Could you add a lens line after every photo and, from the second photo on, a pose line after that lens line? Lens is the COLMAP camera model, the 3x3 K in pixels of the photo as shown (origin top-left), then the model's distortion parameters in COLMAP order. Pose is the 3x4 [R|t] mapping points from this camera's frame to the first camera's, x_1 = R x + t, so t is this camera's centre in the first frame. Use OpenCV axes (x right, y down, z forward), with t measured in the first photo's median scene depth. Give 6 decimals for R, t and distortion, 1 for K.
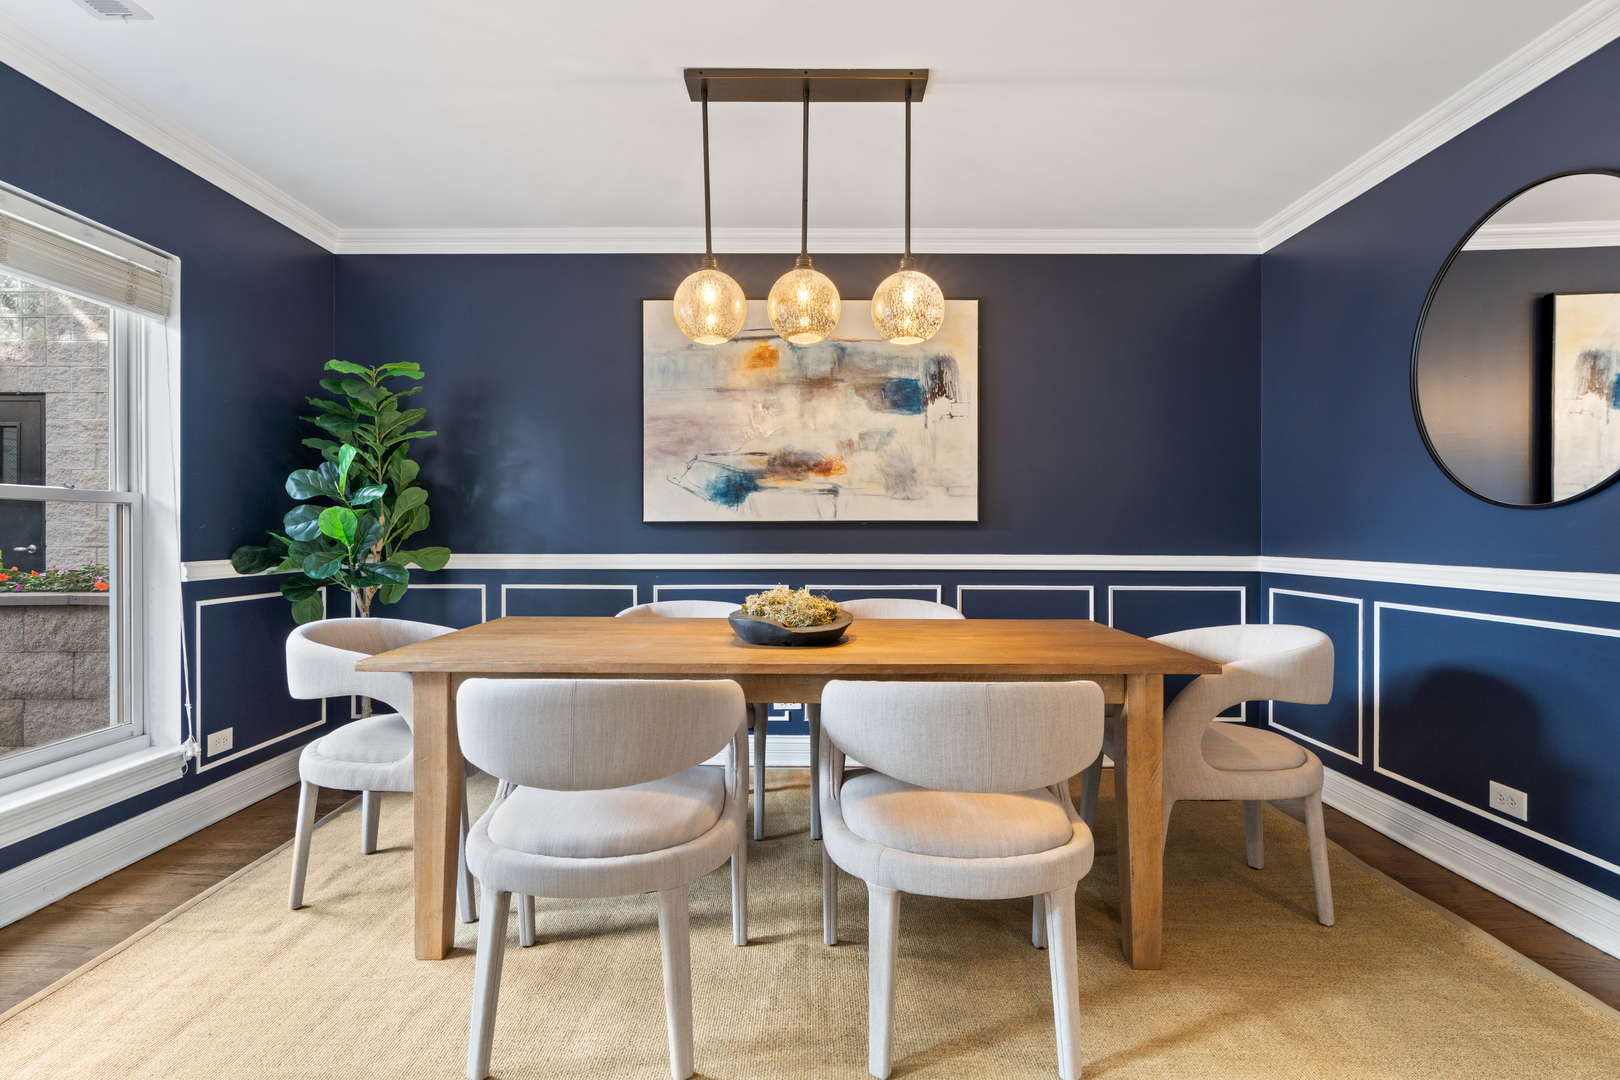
lens RADIAL K [[816.2, 0, 798.1], [0, 816.2, 533.5], [0, 0, 1]] dist [-0.010929, 0.001267]
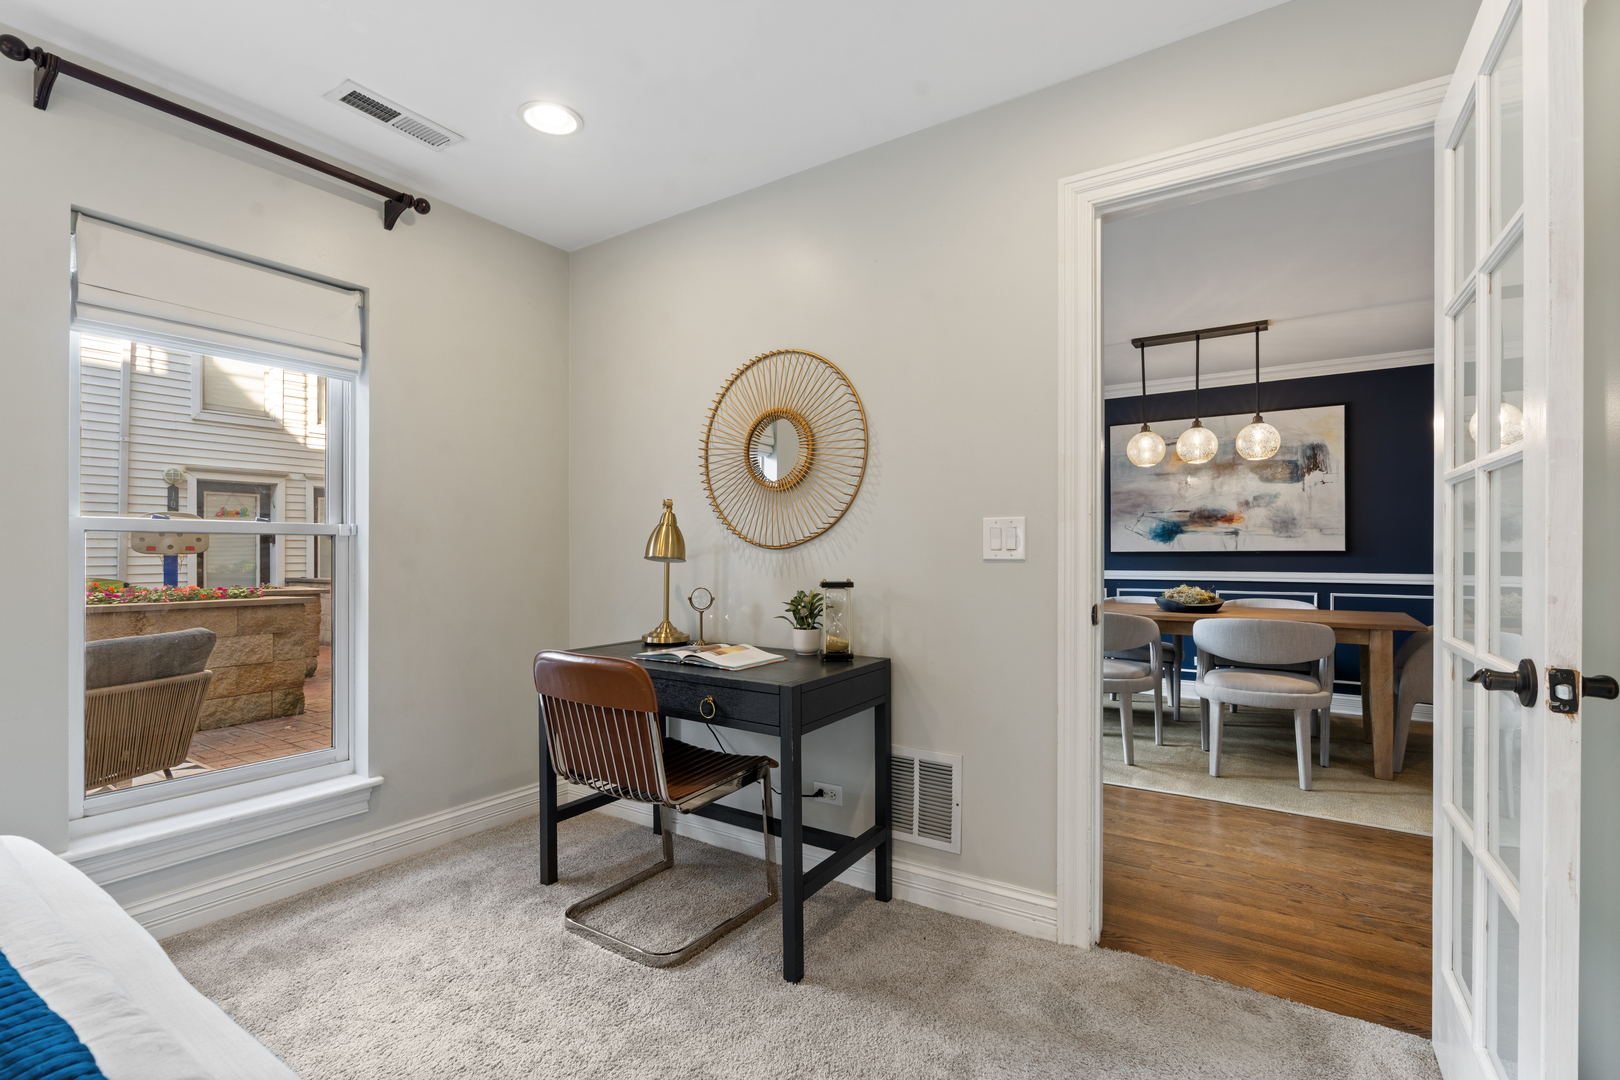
lens RADIAL K [[749.1, 0, 801.9], [0, 749.1, 551.0], [0, 0, 1]] dist [-0.004829, 0.002408]
pose [[0.840771, -0.004896, -0.541368, 0.123958], [-0.001019, 0.999943, -0.010626, 0.000843], [0.541389, 0.009486, 0.840719, -0.712239]]
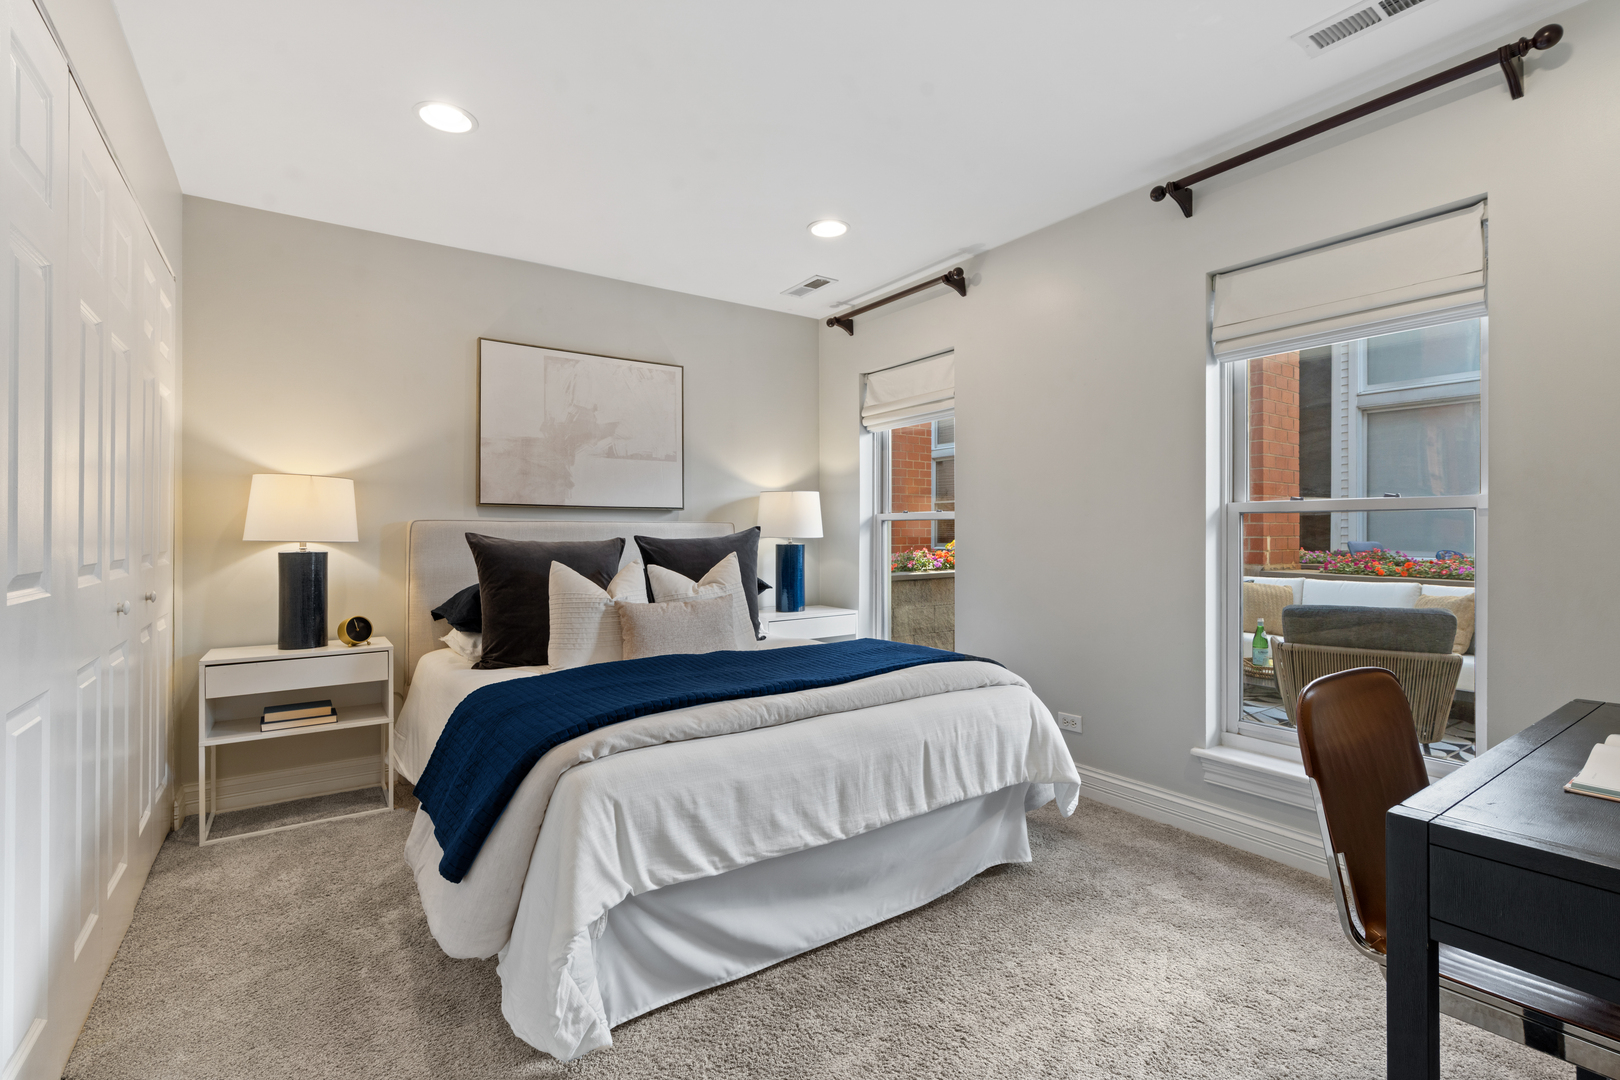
lens RADIAL K [[749.1, 0, 807.8], [0, 749.1, 529.0], [0, 0, 1]] dist [-0.004829, 0.002408]
pose [[-0.818212, -0.003851, -0.574904, 0.147990], [-0.005087, 0.999987, 0.000541, -0.013023], [0.574894, 0.003367, -0.818221, 1.609866]]
